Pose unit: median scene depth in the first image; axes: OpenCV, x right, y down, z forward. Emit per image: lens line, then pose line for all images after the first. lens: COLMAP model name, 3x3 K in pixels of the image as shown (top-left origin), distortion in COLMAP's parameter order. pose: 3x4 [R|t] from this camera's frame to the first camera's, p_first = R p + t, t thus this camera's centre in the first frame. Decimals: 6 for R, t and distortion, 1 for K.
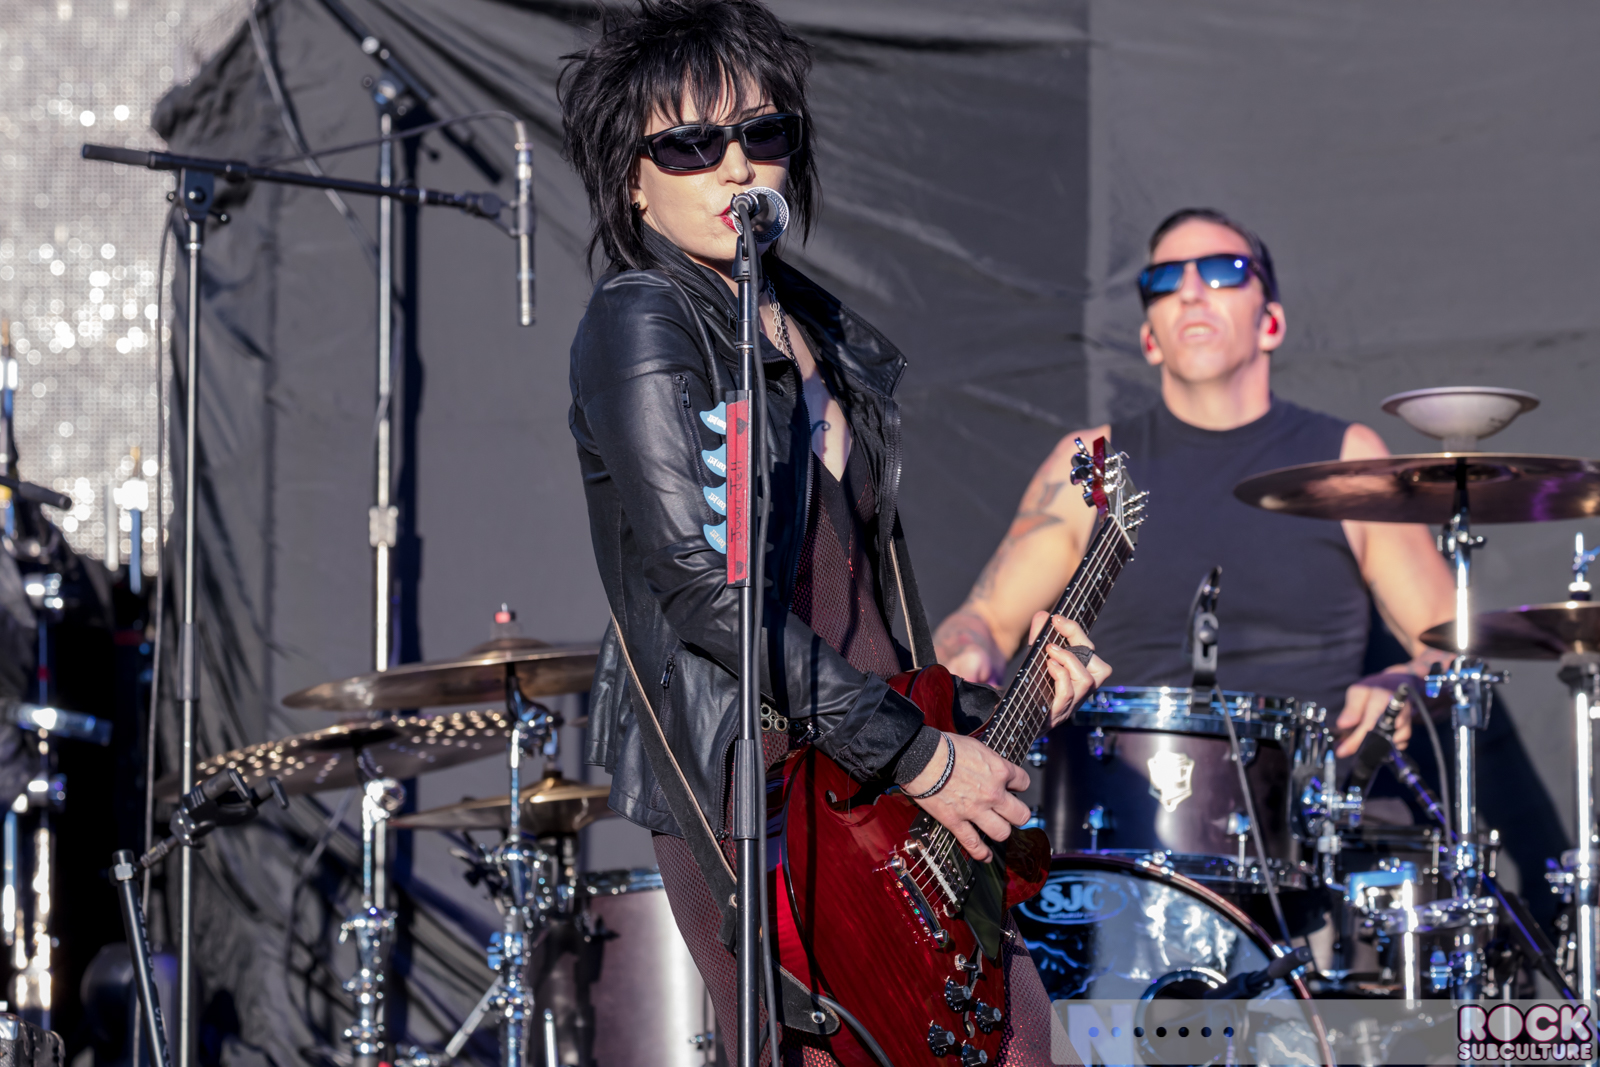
lens RADIAL K [[8898.7, 0, 800.0], [0, 8898.7, 533.5], [0, 0, 1]] dist [0.313268, -20.759465]
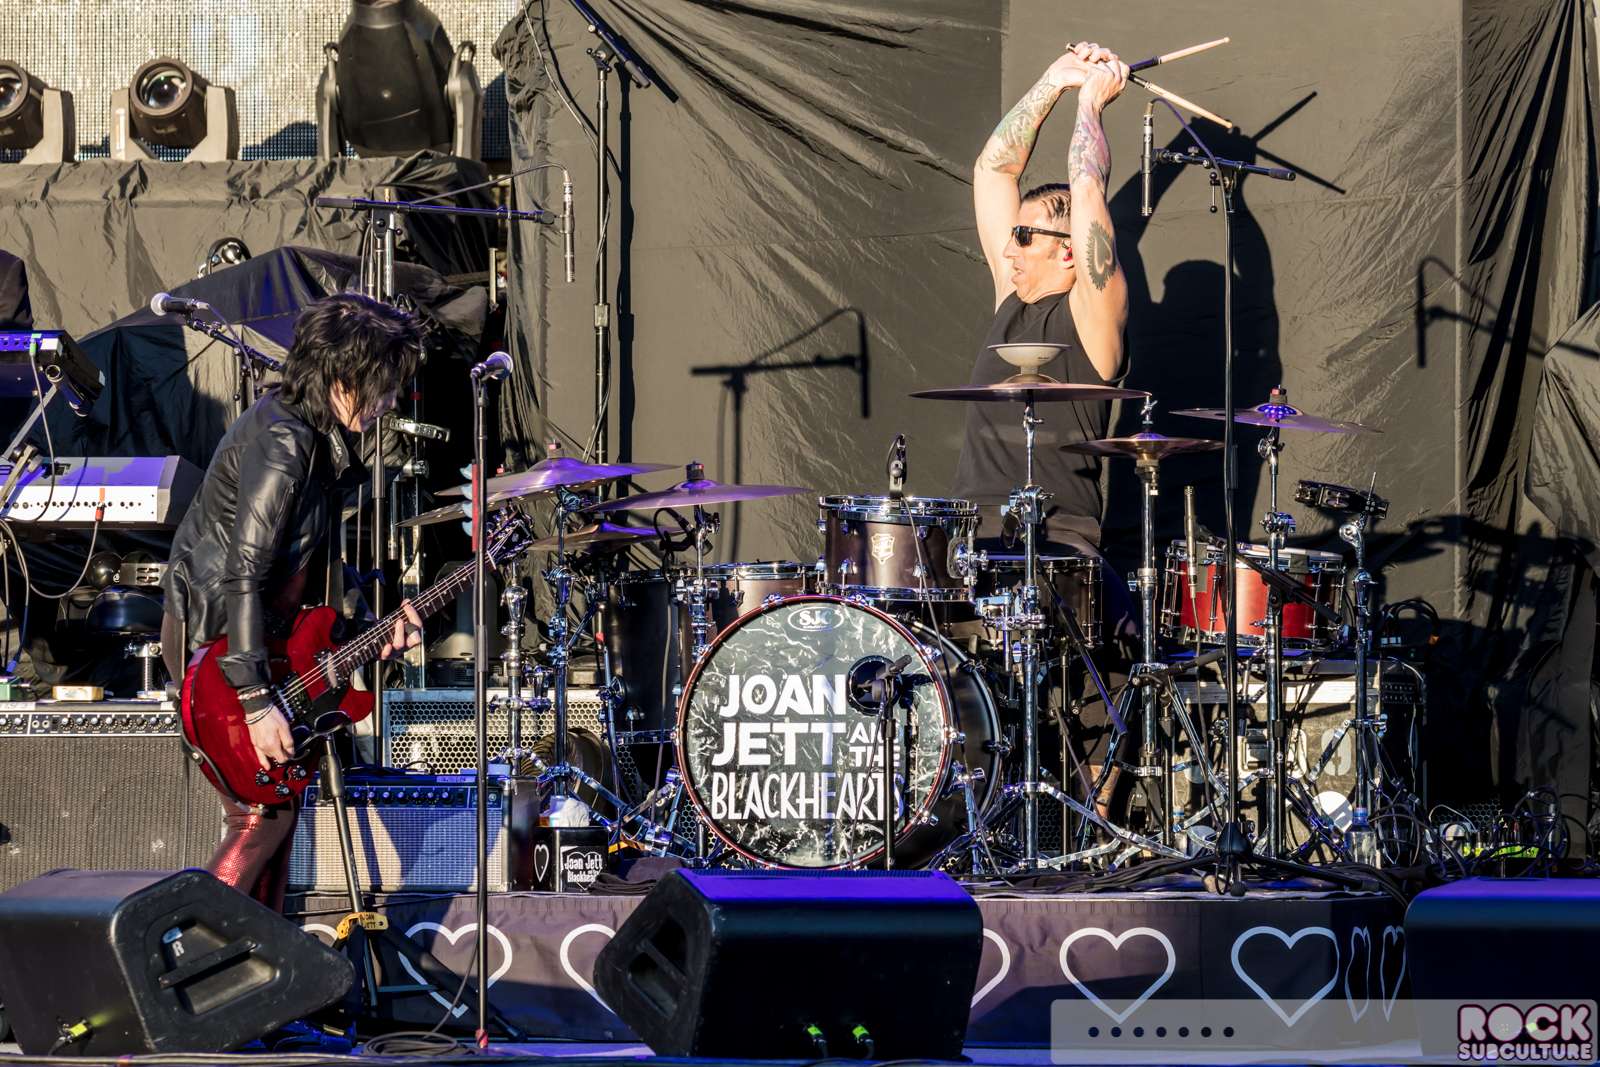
lens RADIAL K [[8898.7, 0, 800.0], [0, 8898.7, 533.5], [0, 0, 1]] dist [0.313268, -20.759465]
pose [[0.990059, -0.004216, -0.140592, 0.286459], [0.019183, 0.994258, 0.105272, -0.171815], [0.139341, -0.106922, 0.984455, -0.838063]]
